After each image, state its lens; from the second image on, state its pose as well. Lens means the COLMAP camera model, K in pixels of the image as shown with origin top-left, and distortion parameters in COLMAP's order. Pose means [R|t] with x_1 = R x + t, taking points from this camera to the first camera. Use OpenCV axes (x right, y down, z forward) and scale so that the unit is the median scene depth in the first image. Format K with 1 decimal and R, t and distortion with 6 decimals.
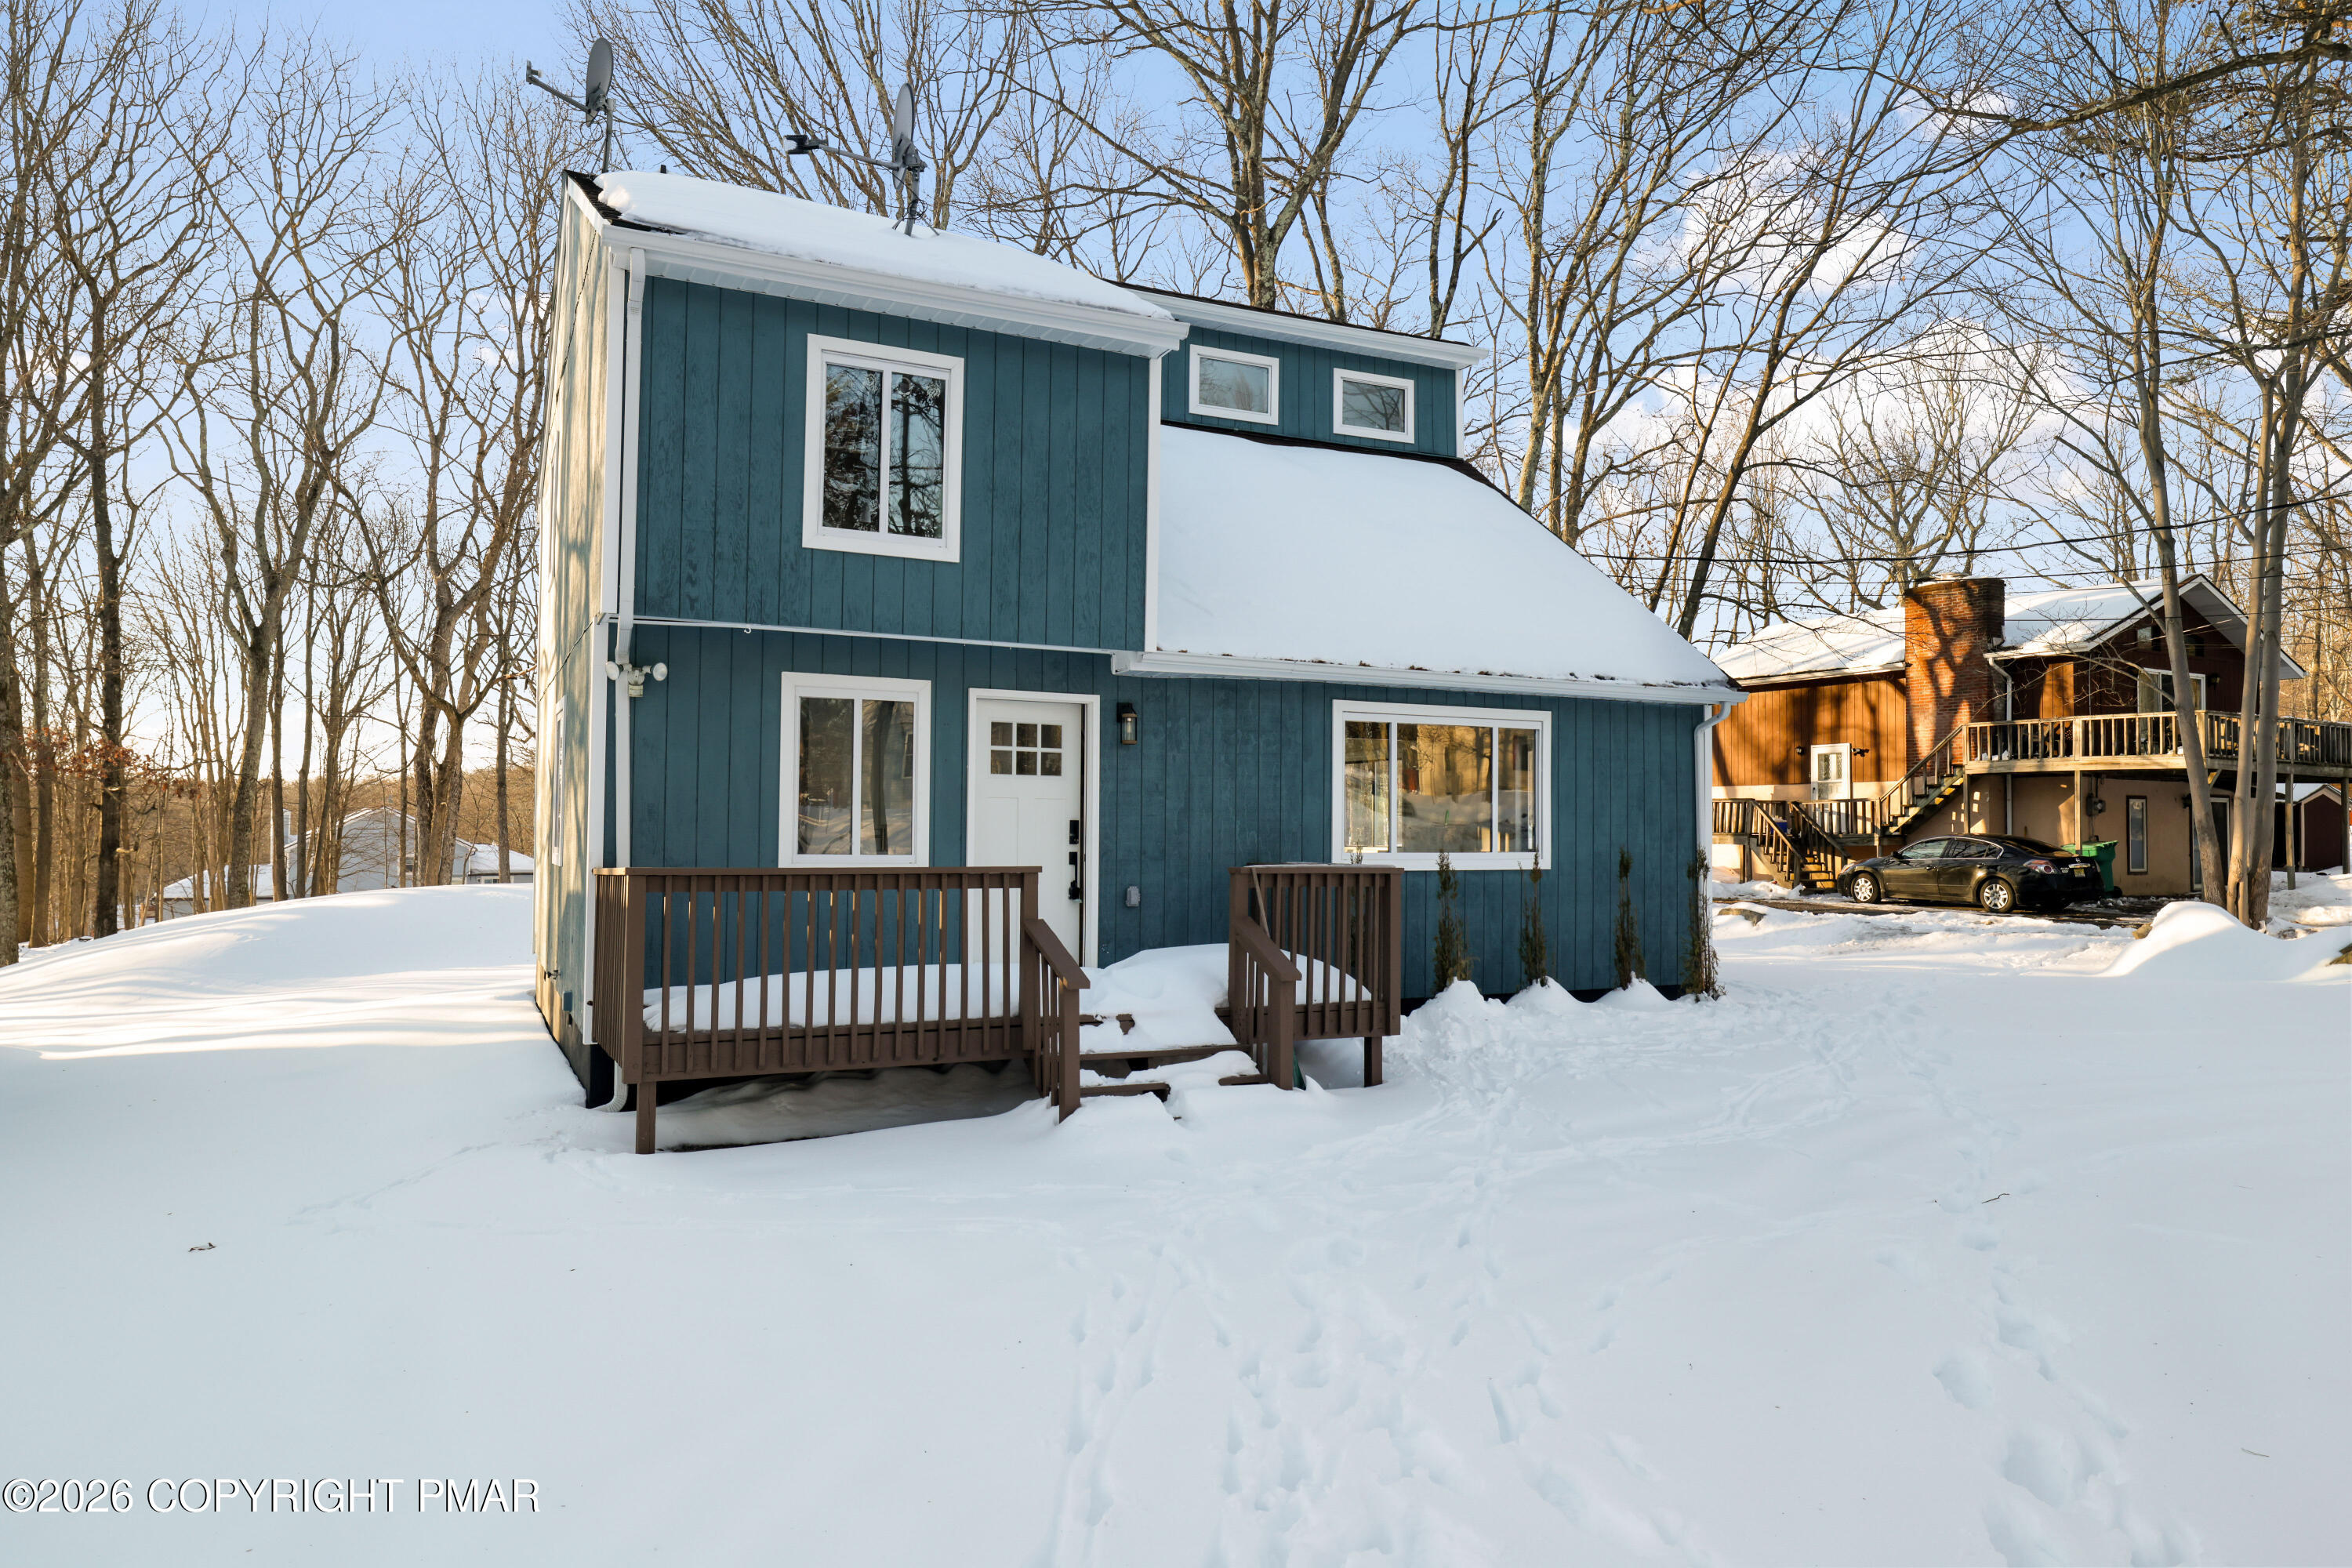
lens RADIAL K [[1450.9, 0, 1170.8], [0, 1450.9, 789.0], [0, 0, 1]] dist [0.003513, 0.000176]
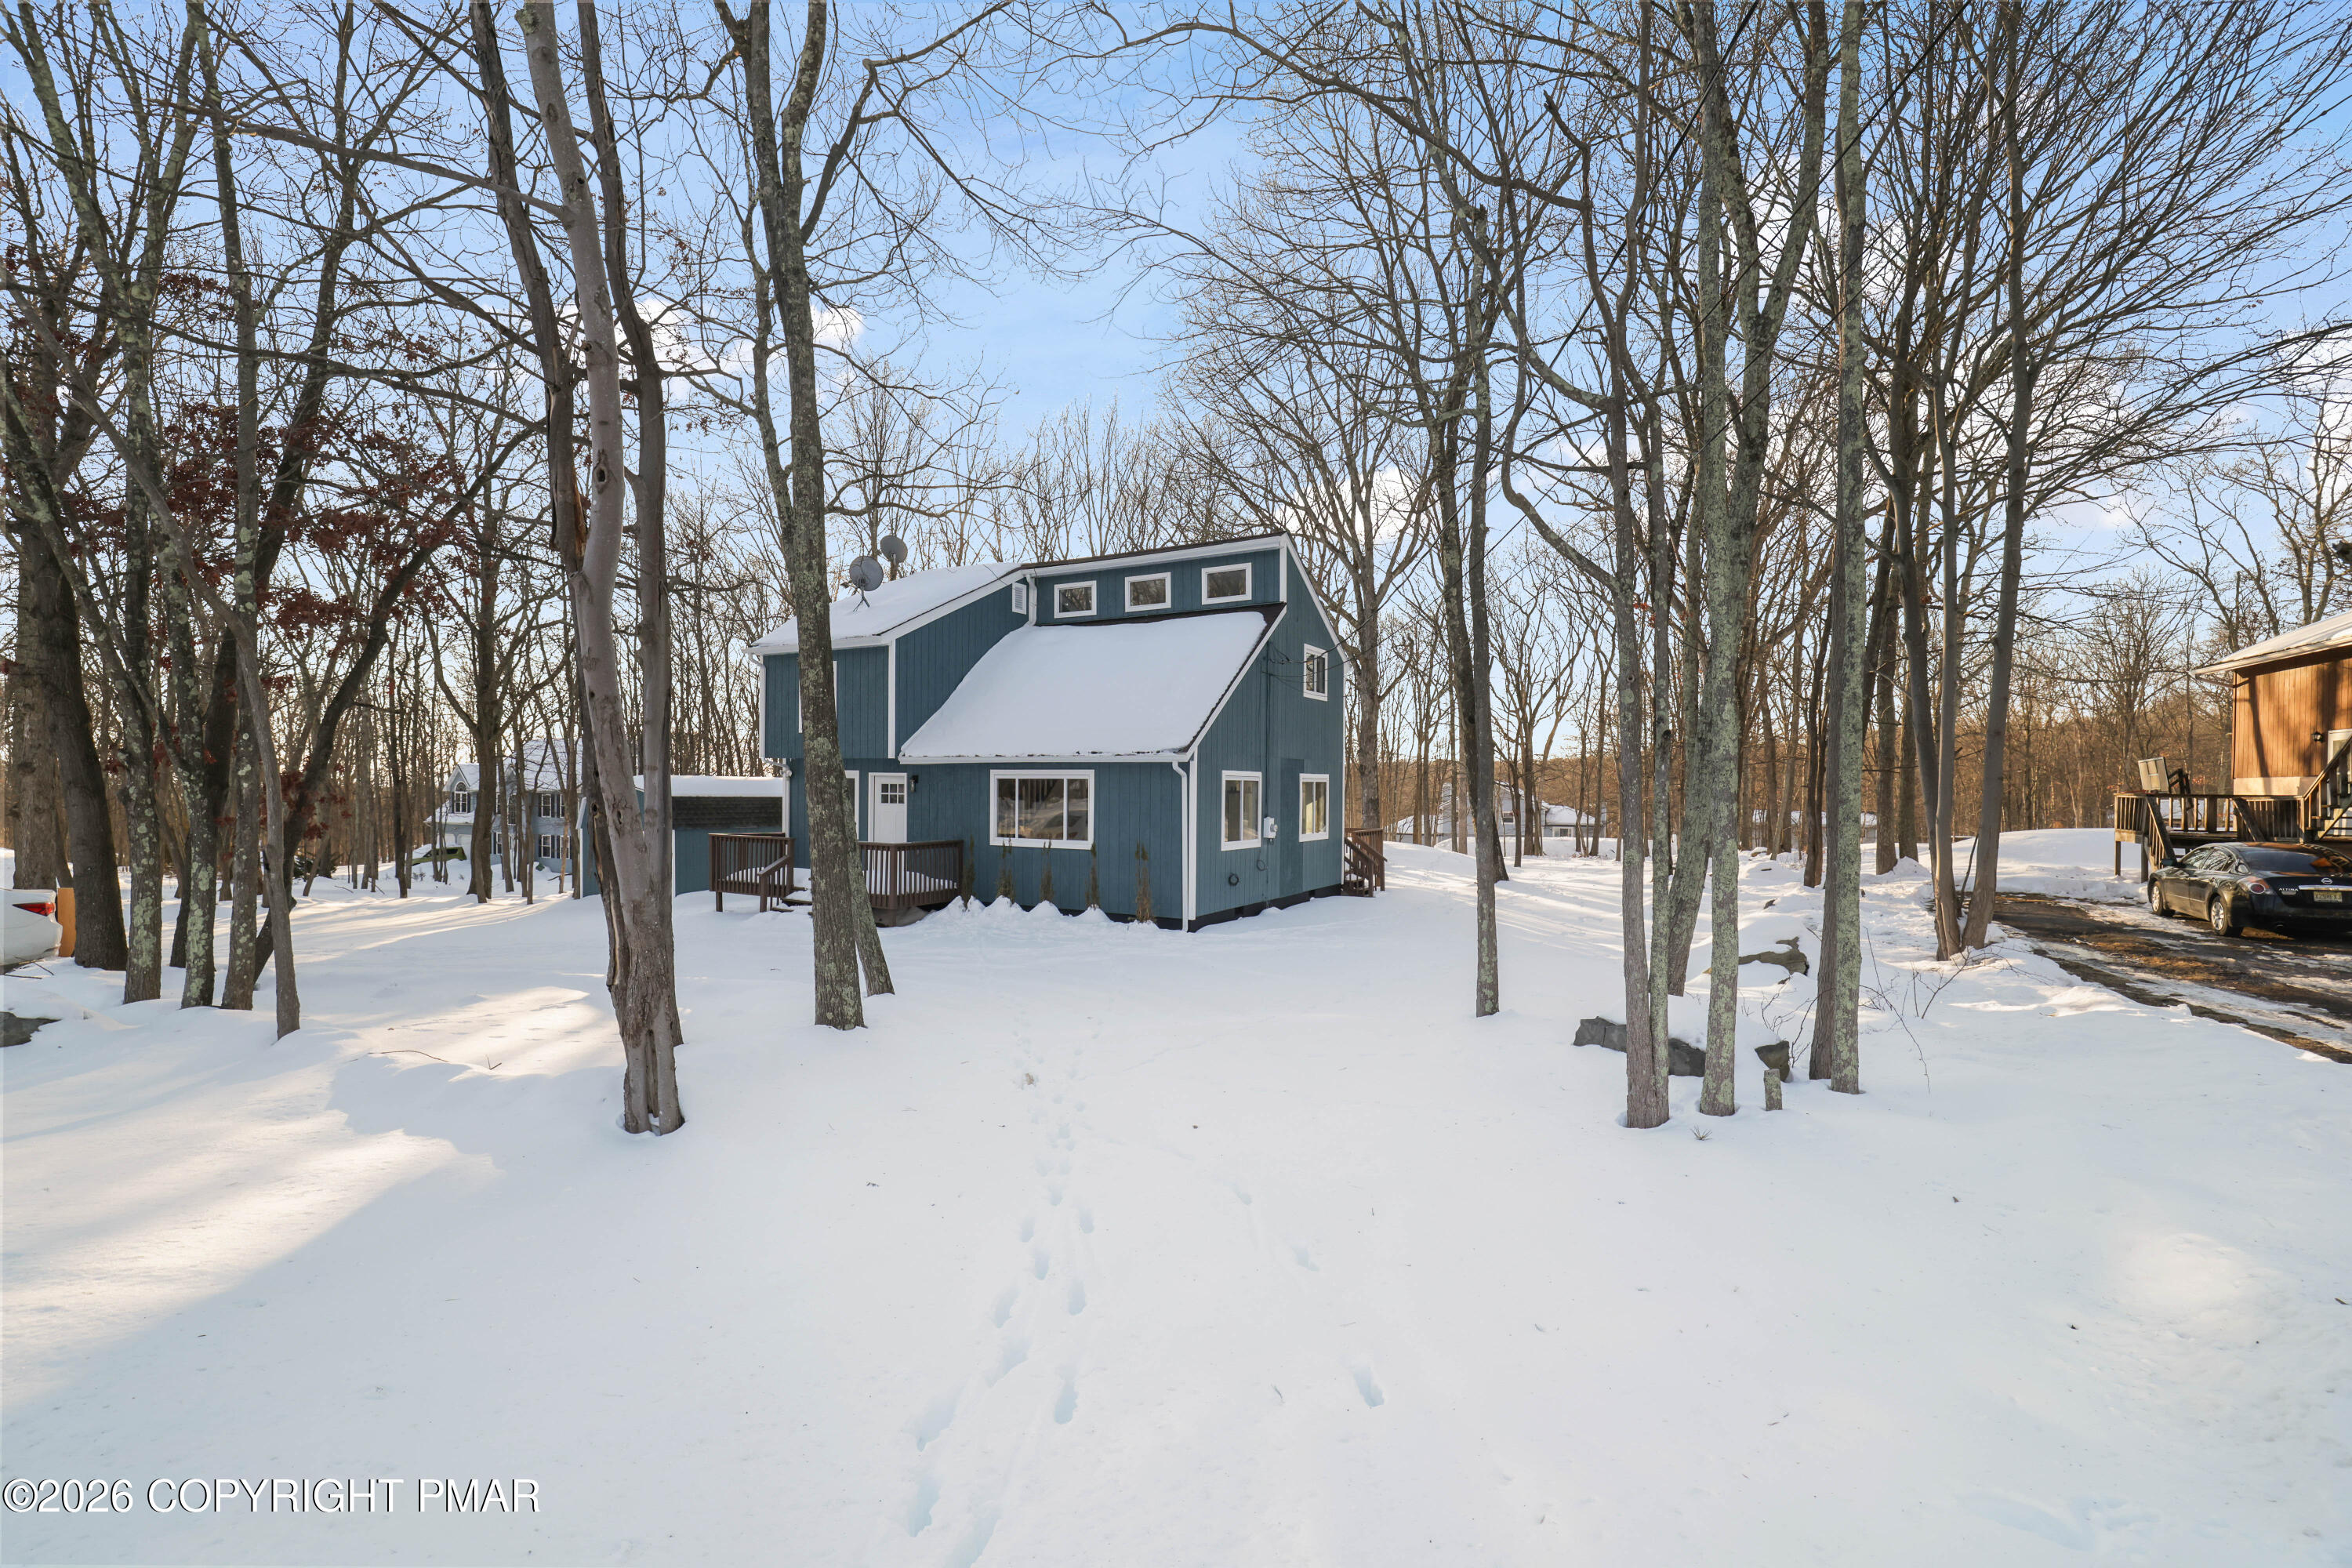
lens RADIAL K [[1047.1, 0, 1176.0], [0, 1047.1, 784.0], [0, 0, 1]] dist [-0.030838, 0.011254]
pose [[0.559567, -0.001973, -0.828783, 1.738010], [0.018924, 0.999767, 0.010396, -0.054538], [0.828569, -0.021501, 0.559474, 0.359829]]
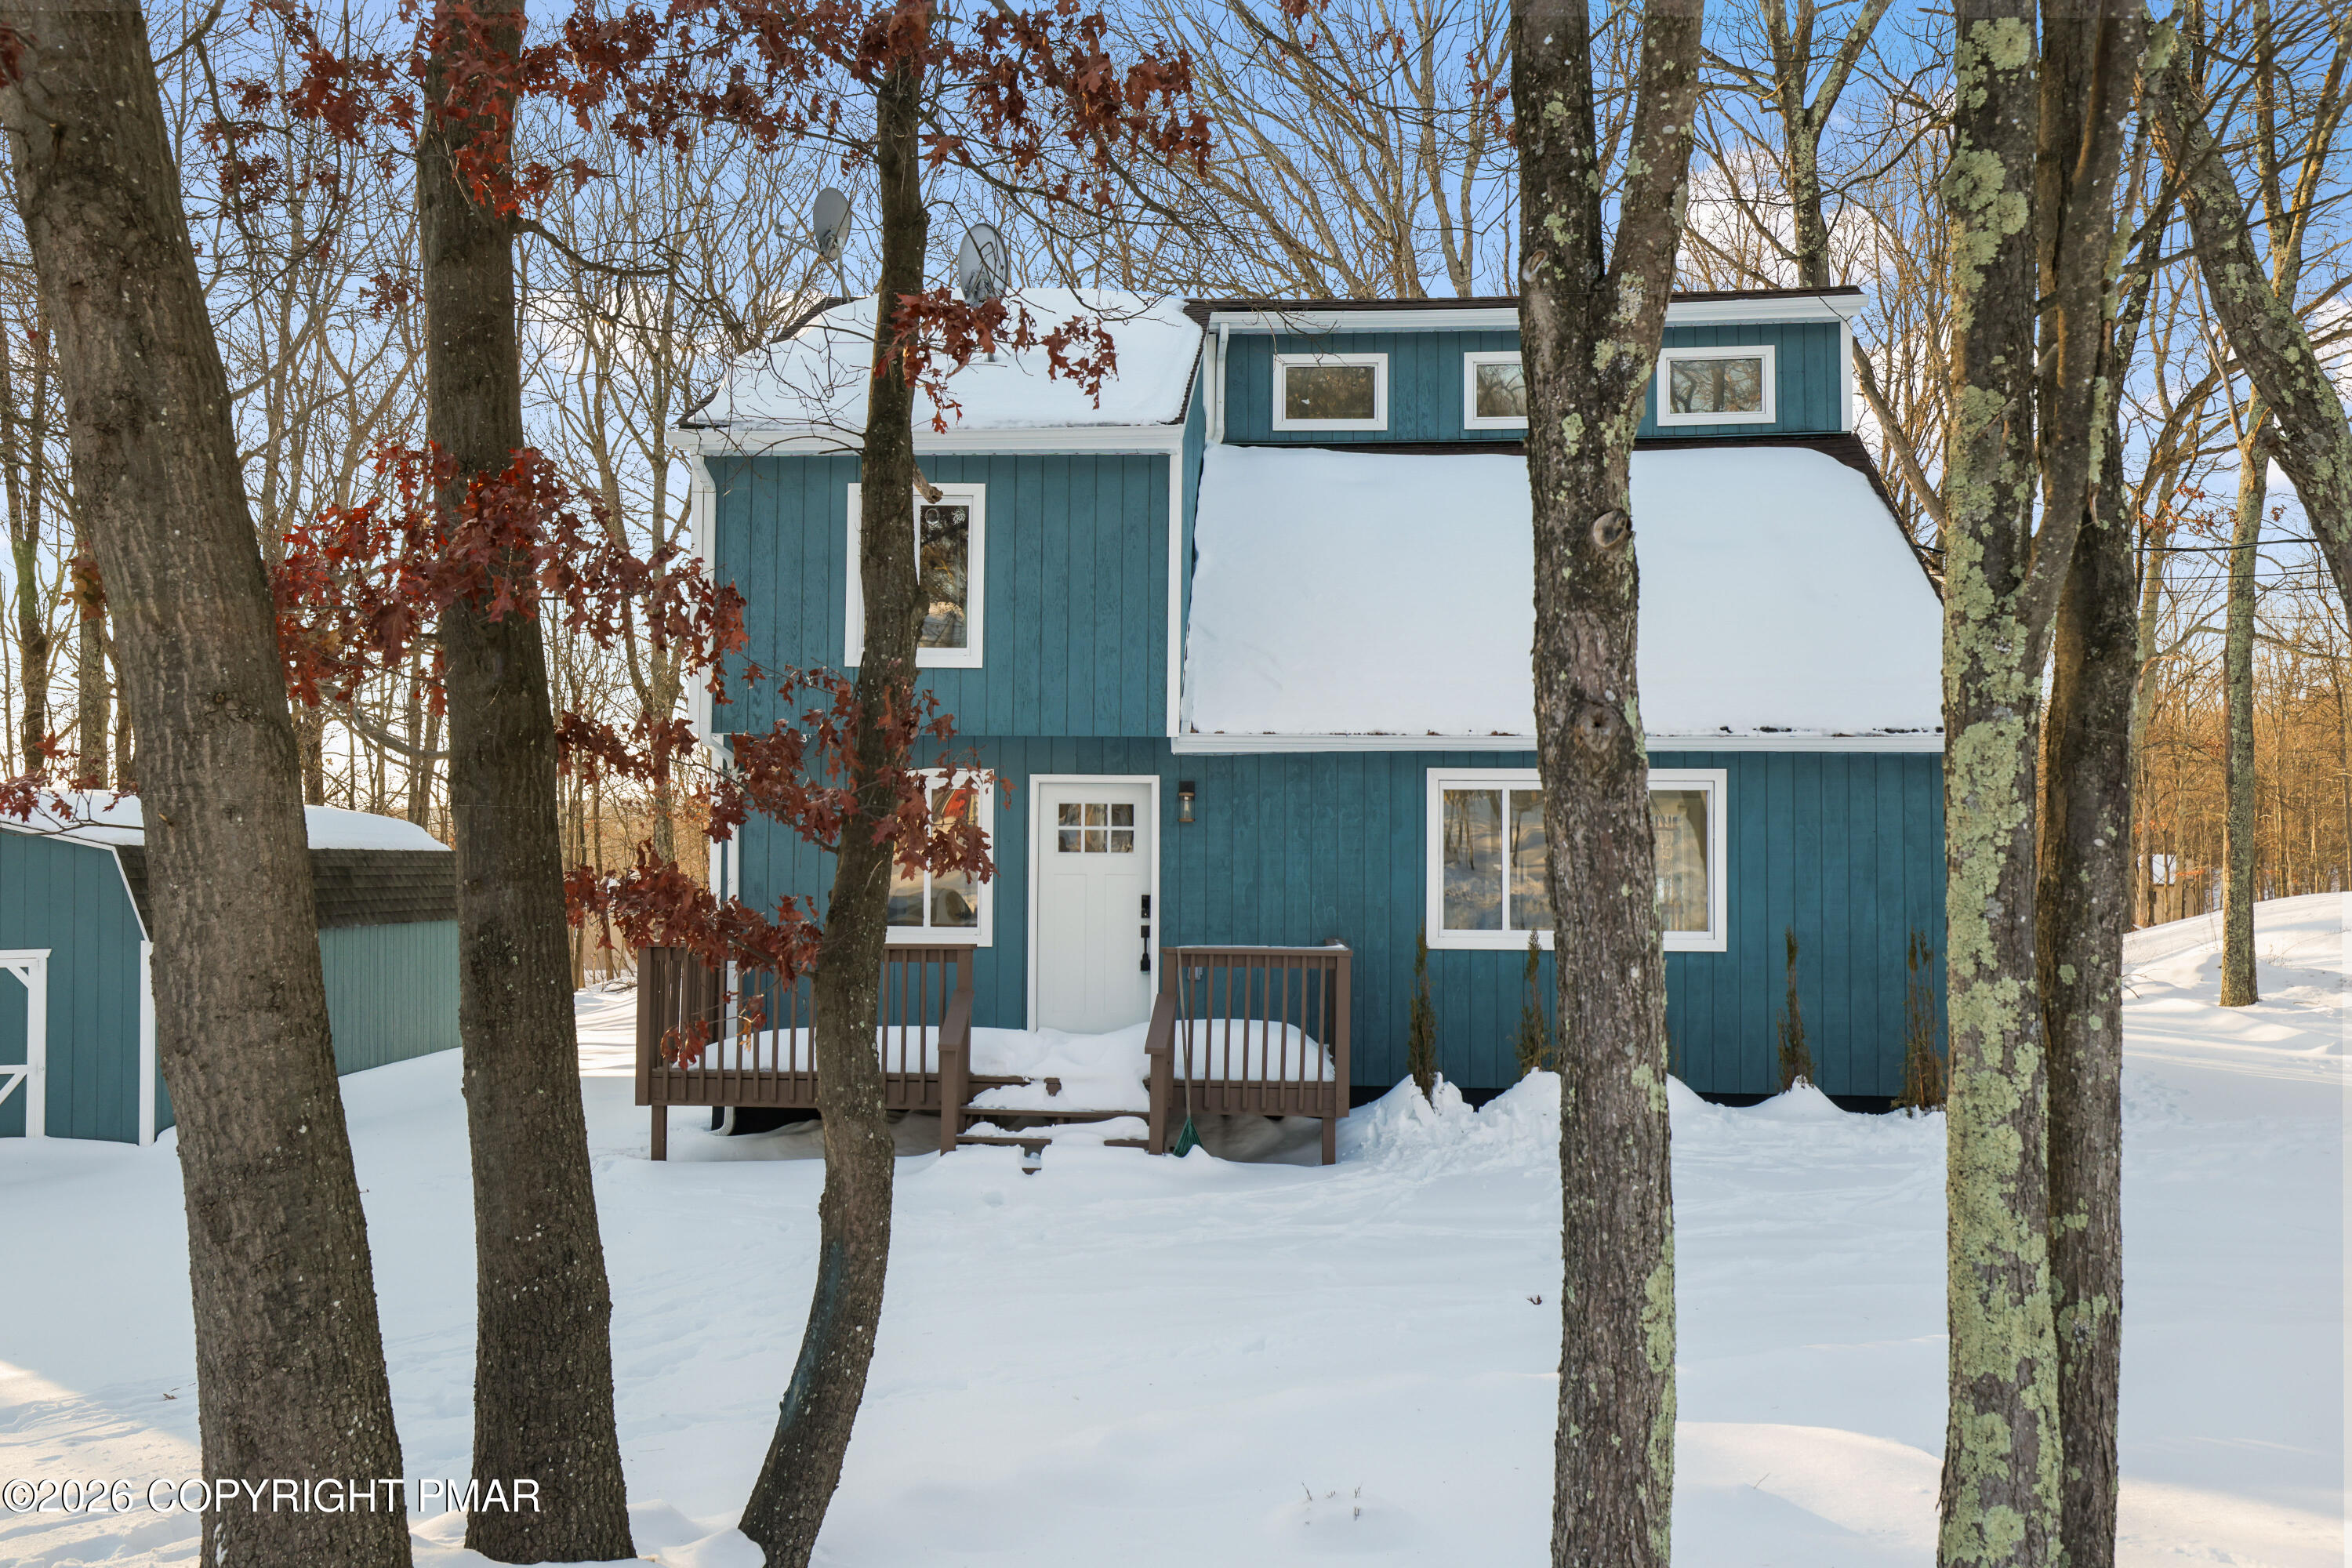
lens RADIAL K [[2032.8, 0, 1176.0], [0, 2032.8, 784.0], [0, 0, 1]] dist [0.031824, -0.000334]
pose [[0.862289, -0.015669, -0.506173, 0.694869], [0.014869, 0.999874, -0.005622, -0.049885], [0.506197, -0.002679, 0.862413, -0.247366]]
